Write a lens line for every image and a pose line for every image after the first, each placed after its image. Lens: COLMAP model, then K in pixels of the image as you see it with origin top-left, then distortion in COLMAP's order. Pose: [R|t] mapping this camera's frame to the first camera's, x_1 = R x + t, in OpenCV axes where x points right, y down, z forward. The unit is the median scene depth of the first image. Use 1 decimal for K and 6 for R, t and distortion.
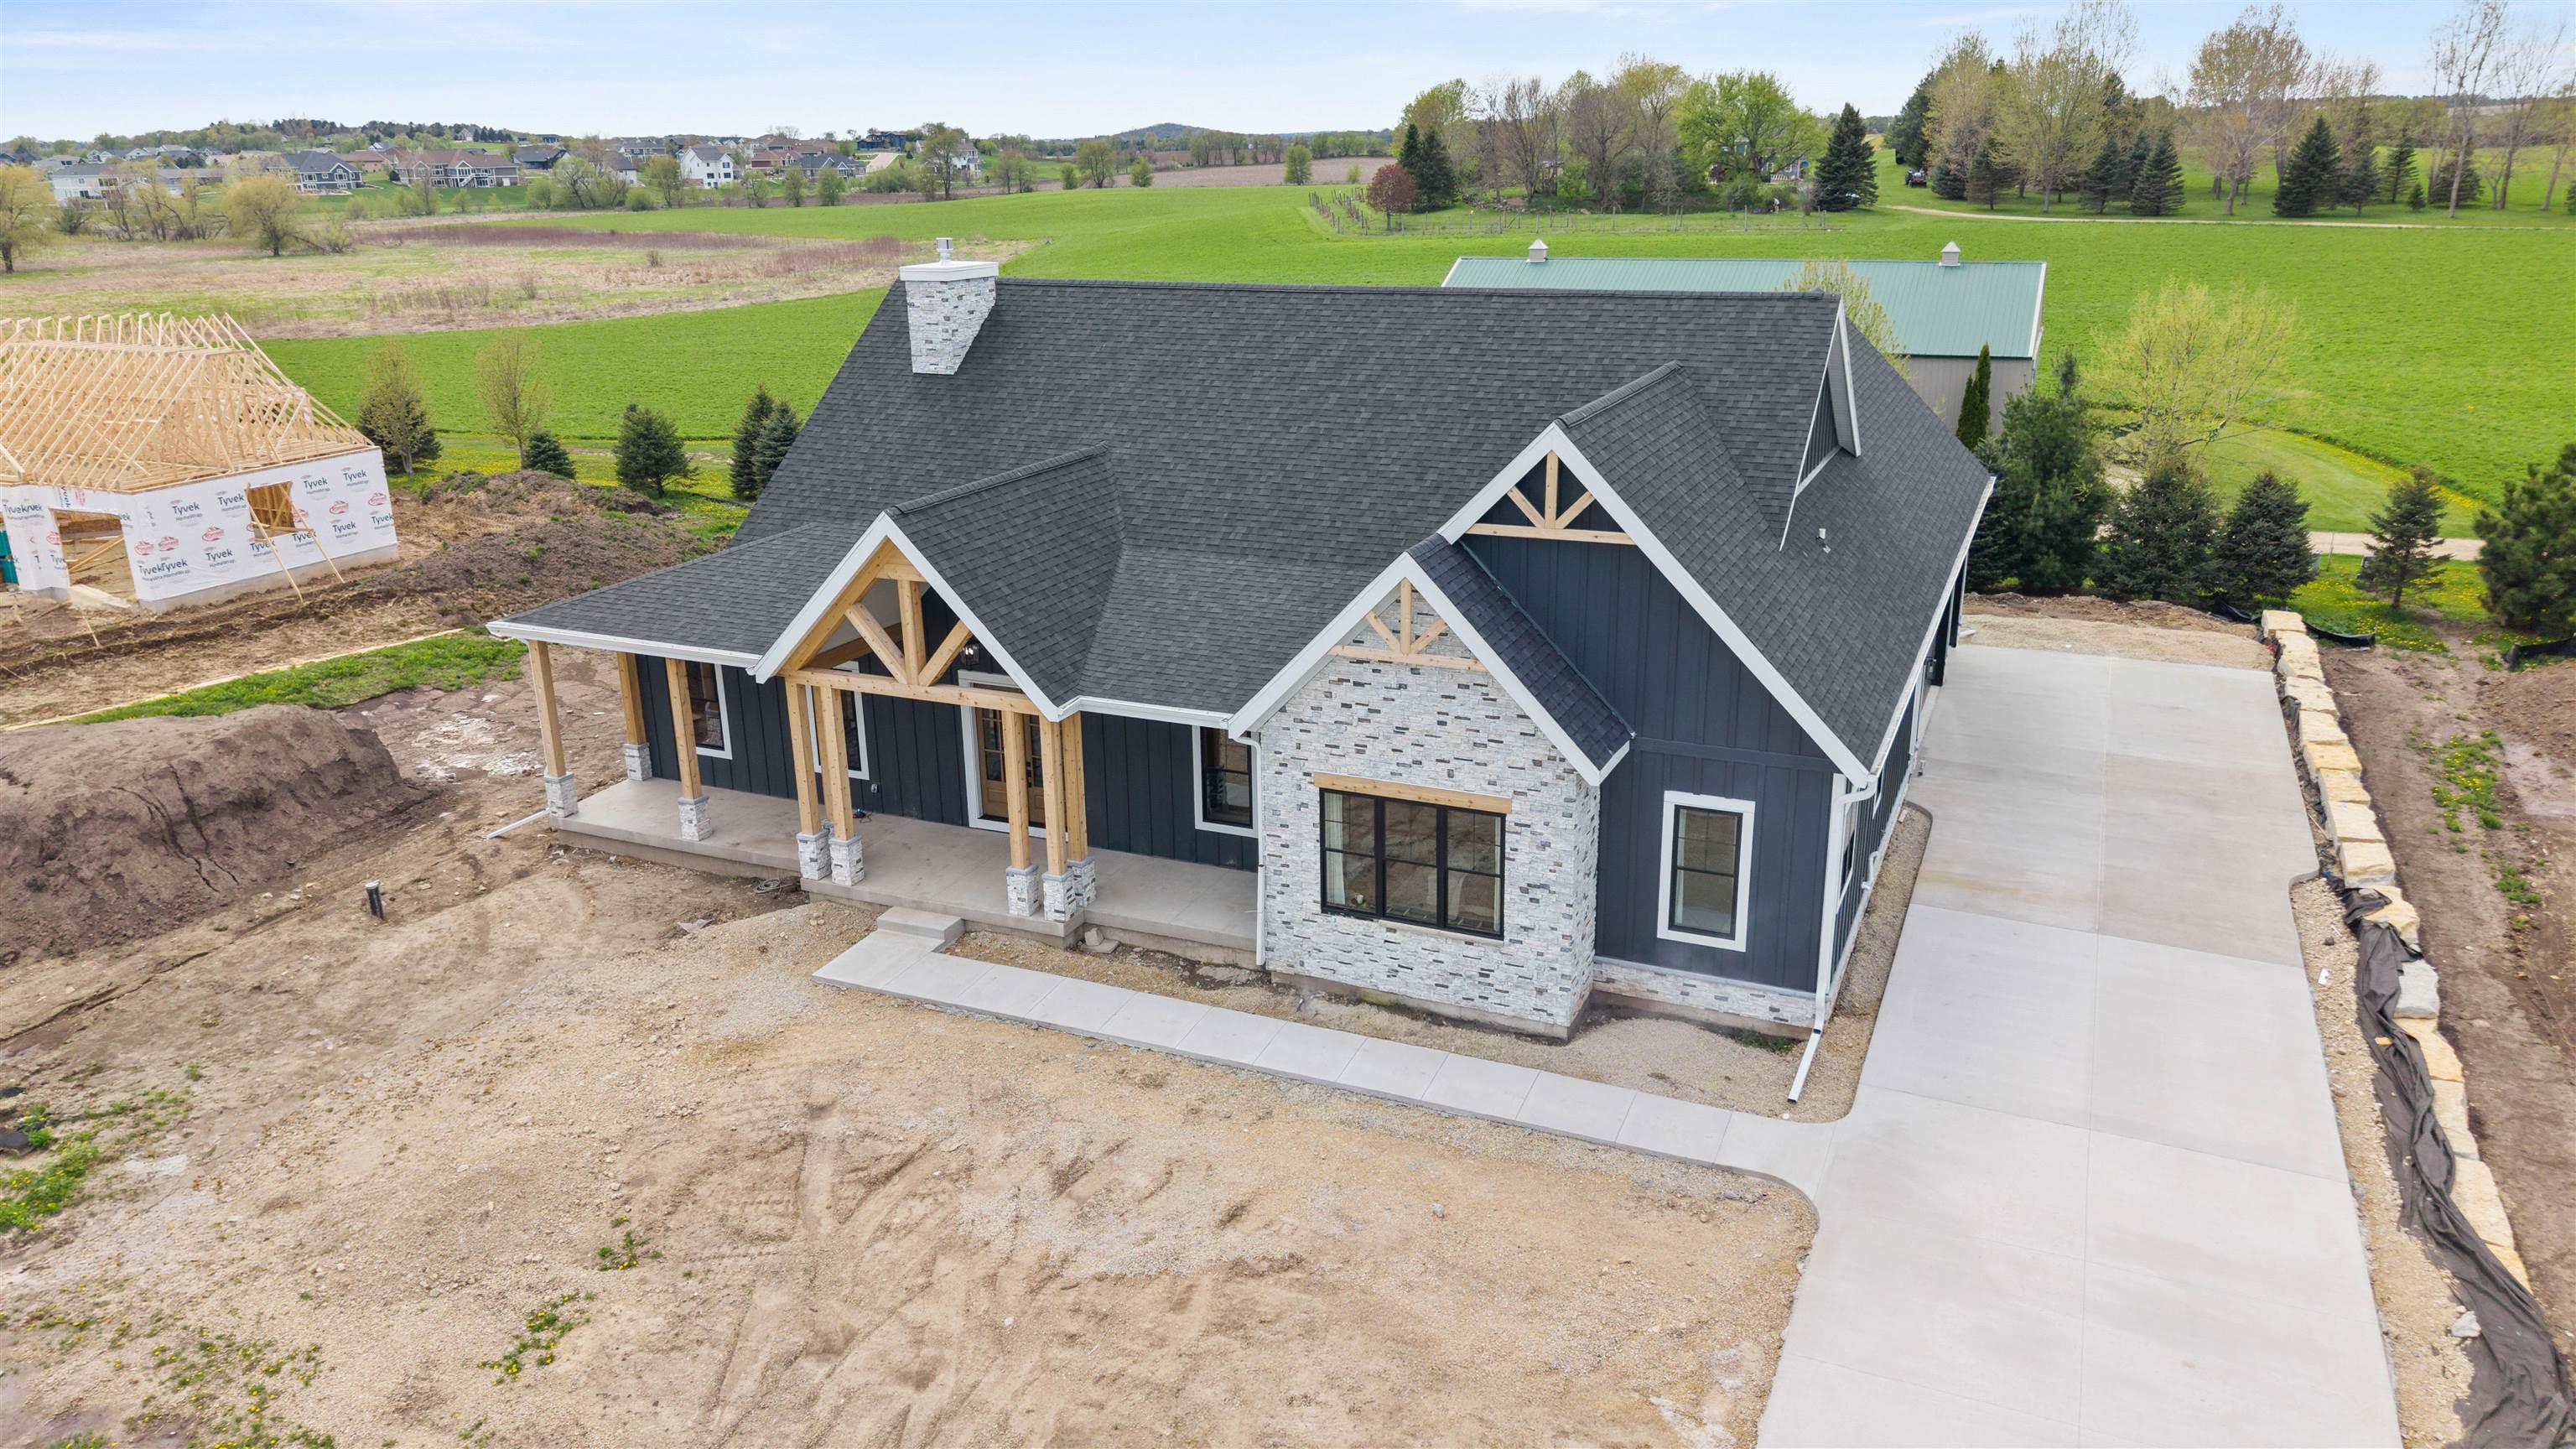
lens RADIAL K [[1793.3, 0, 1288.0], [0, 1793.3, 724.5], [0, 0, 1]] dist [0.029138, -0.036892]
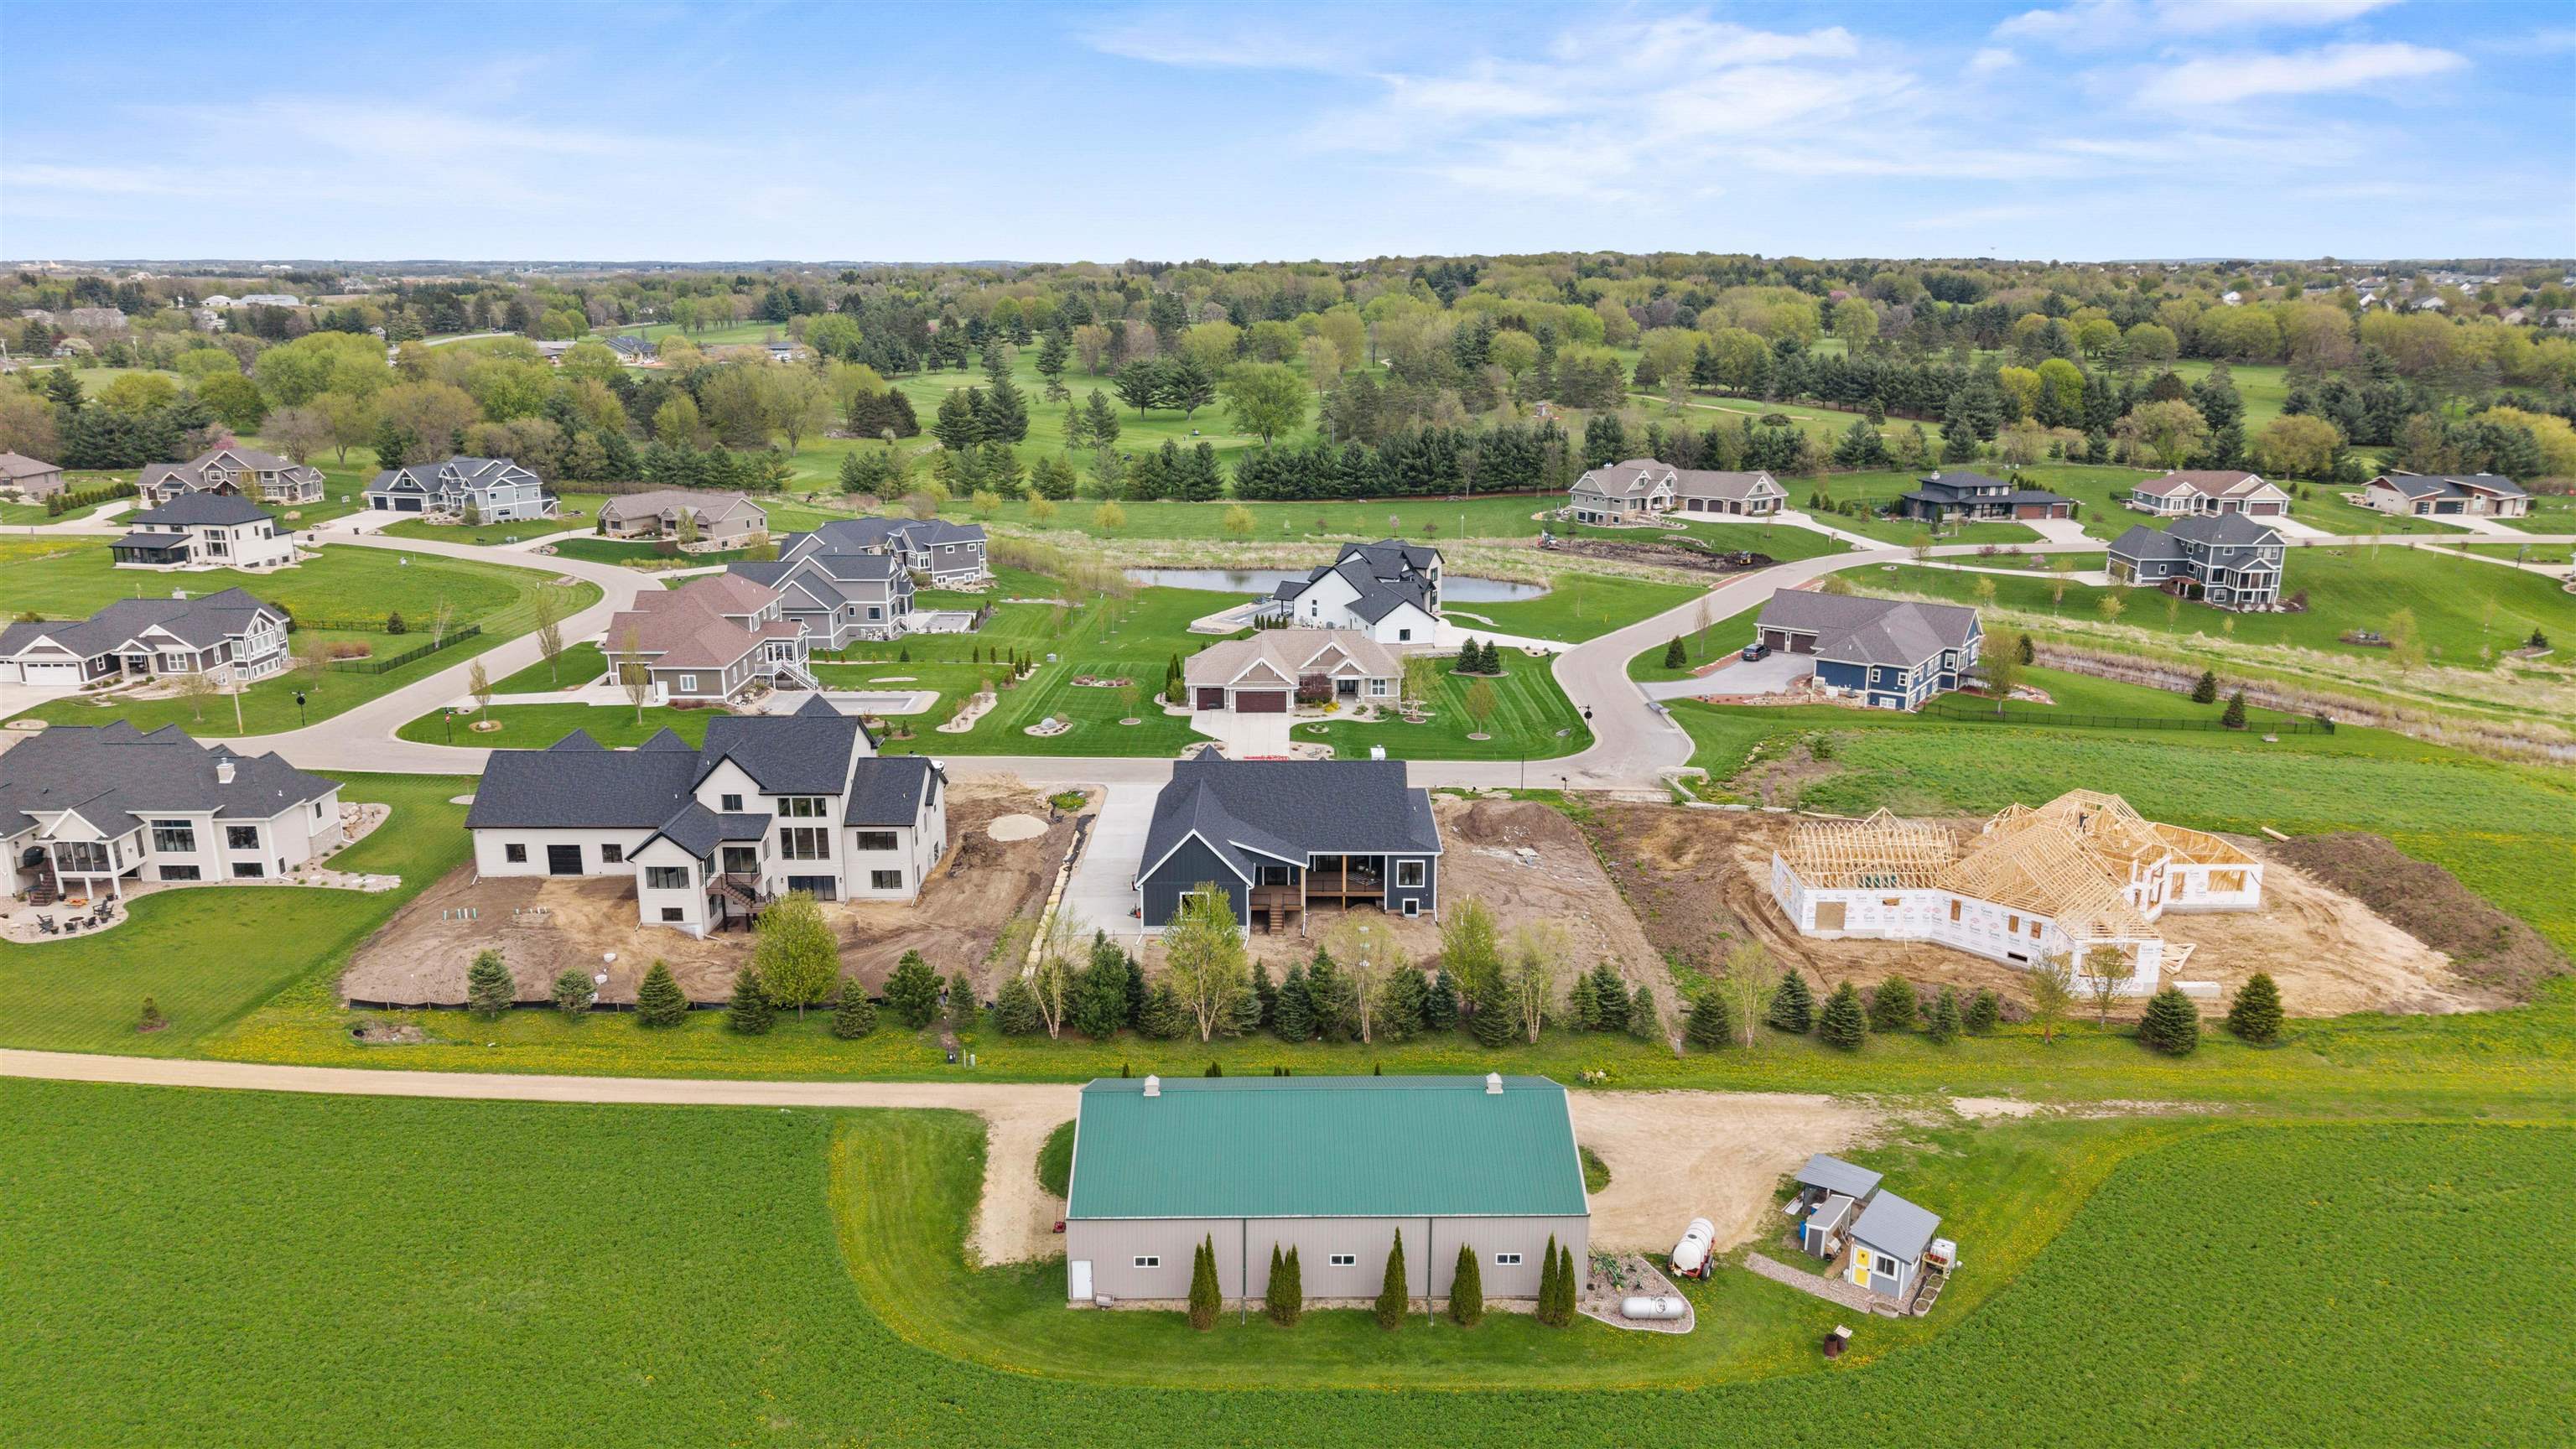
lens RADIAL K [[1689.7, 0, 1270.4], [0, 1689.7, 735.6], [0, 0, 1]] dist [0.074721, -0.002036]
pose [[-0.918508, 0.123501, -0.375621, 1.732507], [-0.105481, 0.839010, 0.533795, -2.697125], [0.381074, 0.529915, -0.757610, 4.418230]]
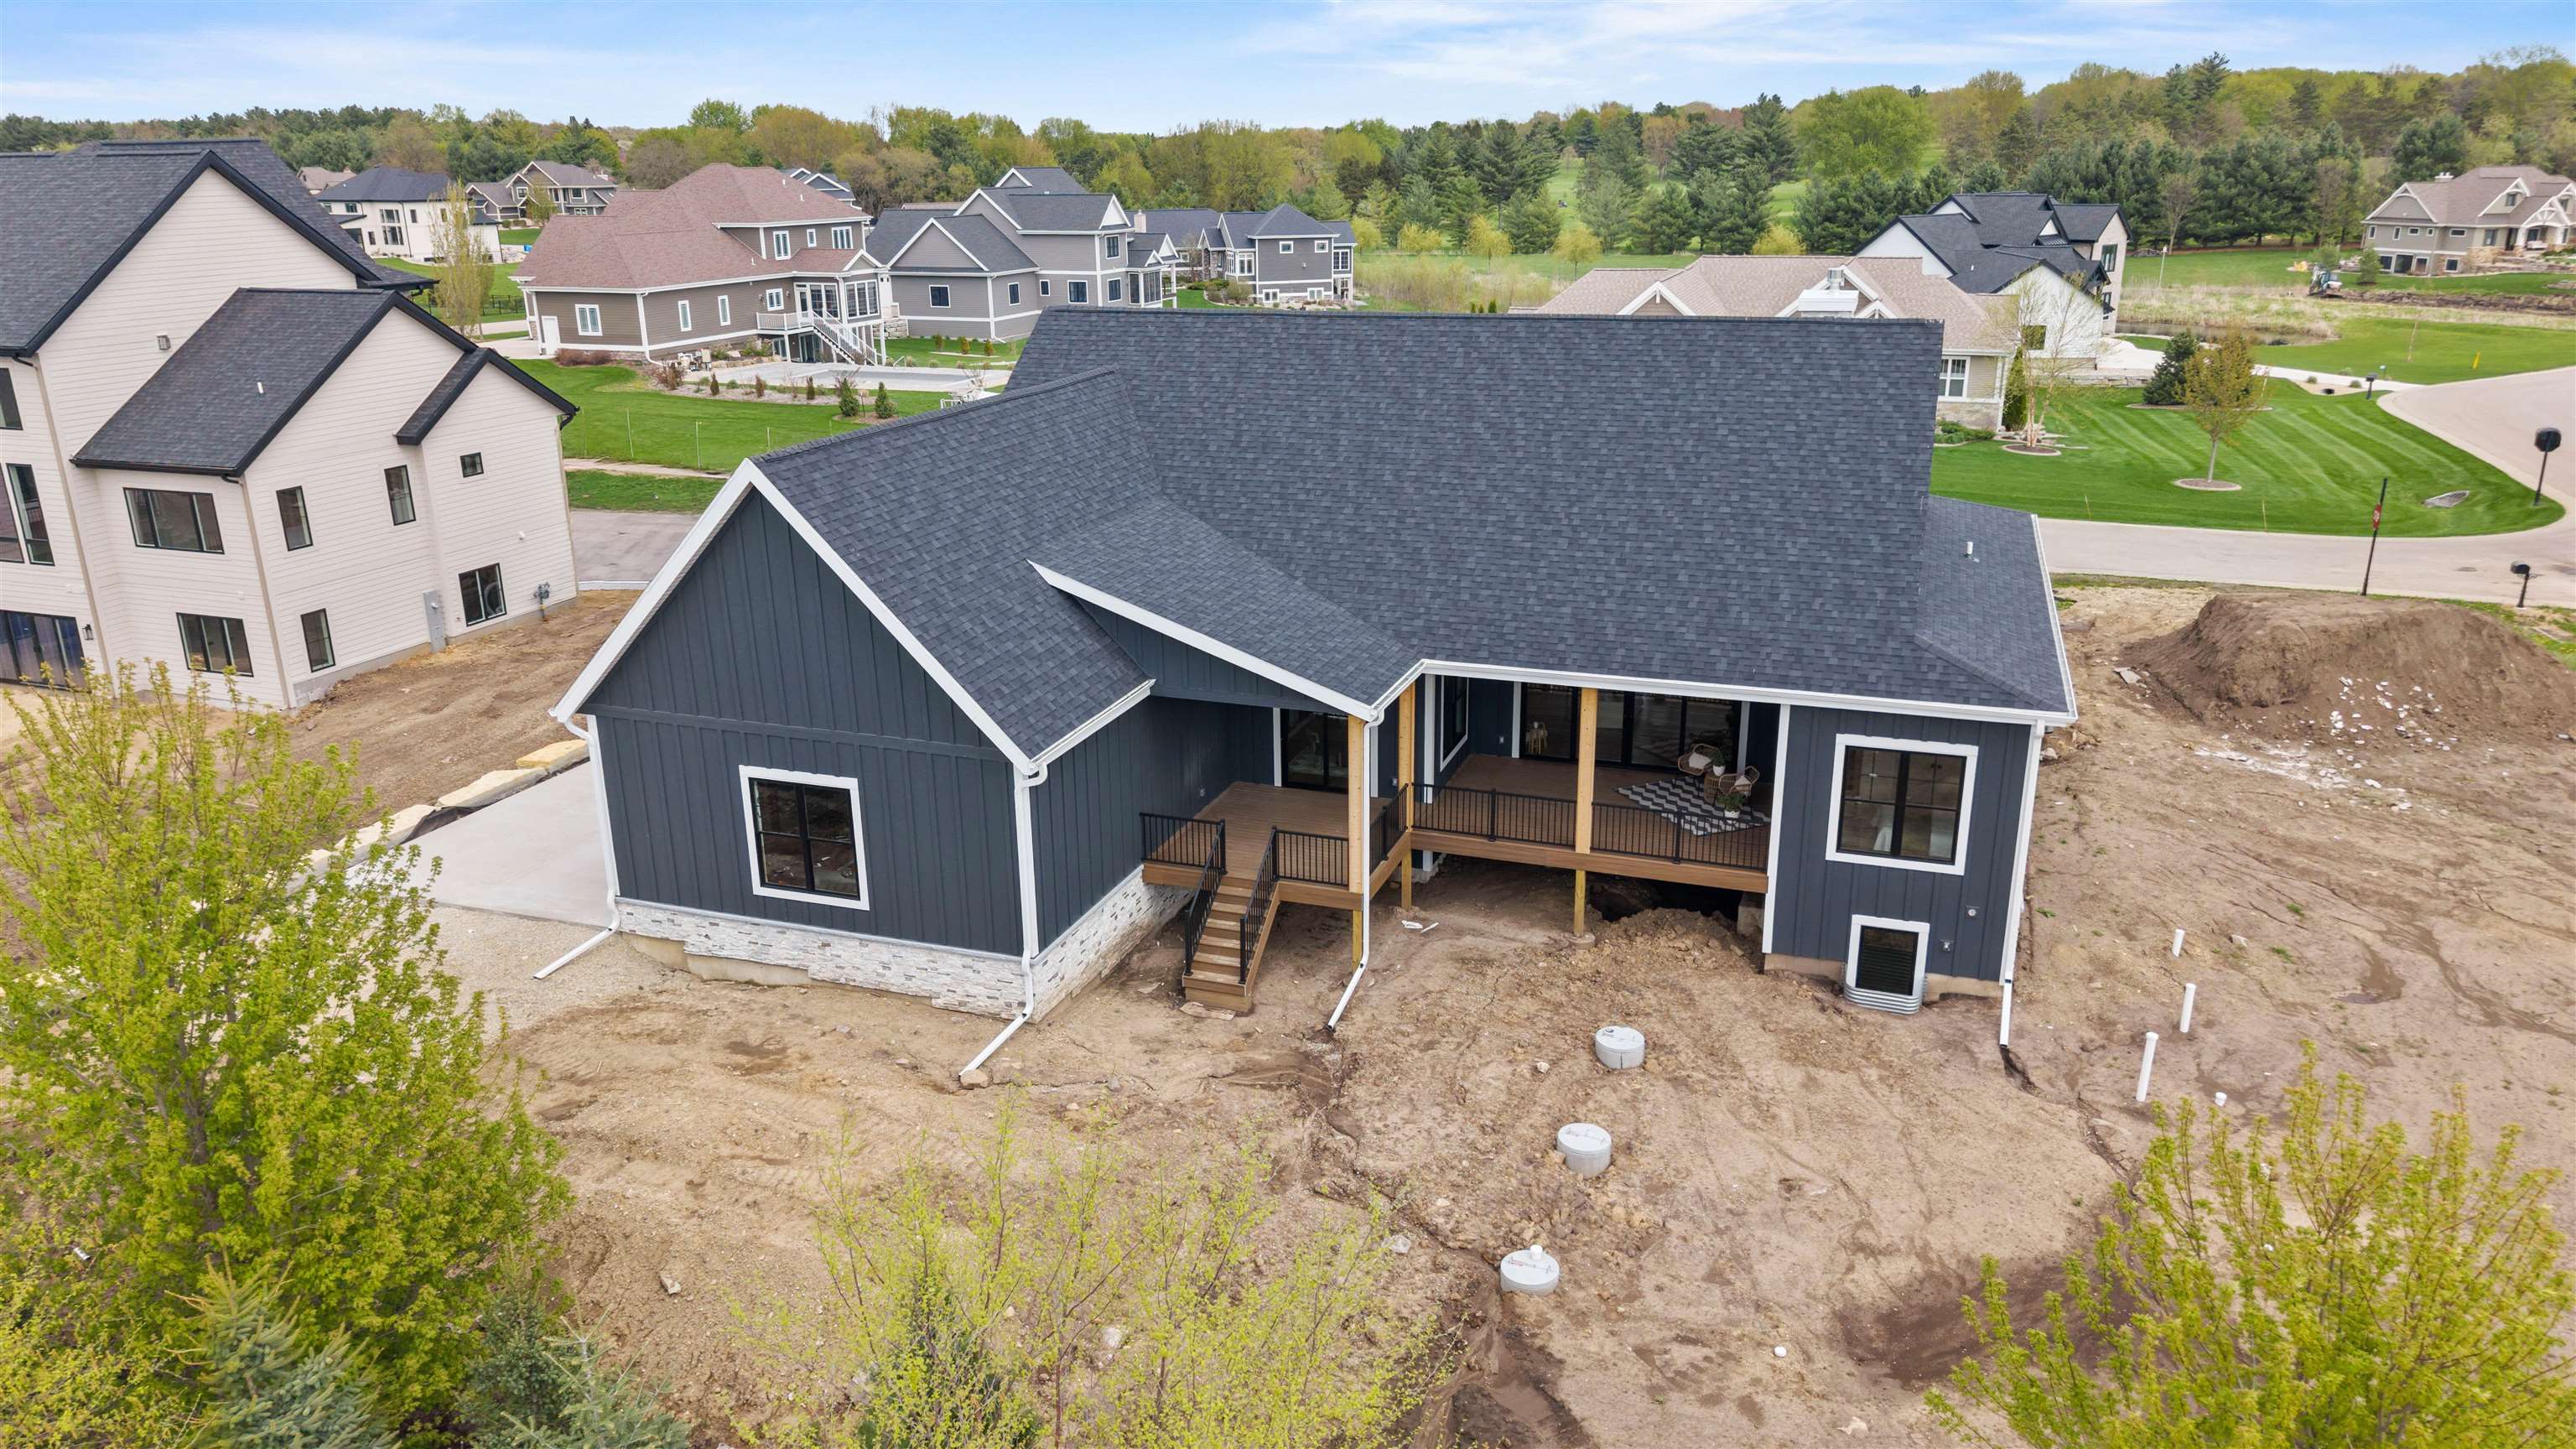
lens RADIAL K [[1753.3, 0, 1282.6], [0, 1753.3, 735.5], [0, 0, 1]] dist [0.004425, -0.002742]
pose [[-0.997135, 0.048395, -0.058142, 0.217152], [0.004360, 0.804076, 0.594511, -0.736019], [0.075522, 0.592554, -0.801983, 2.191603]]
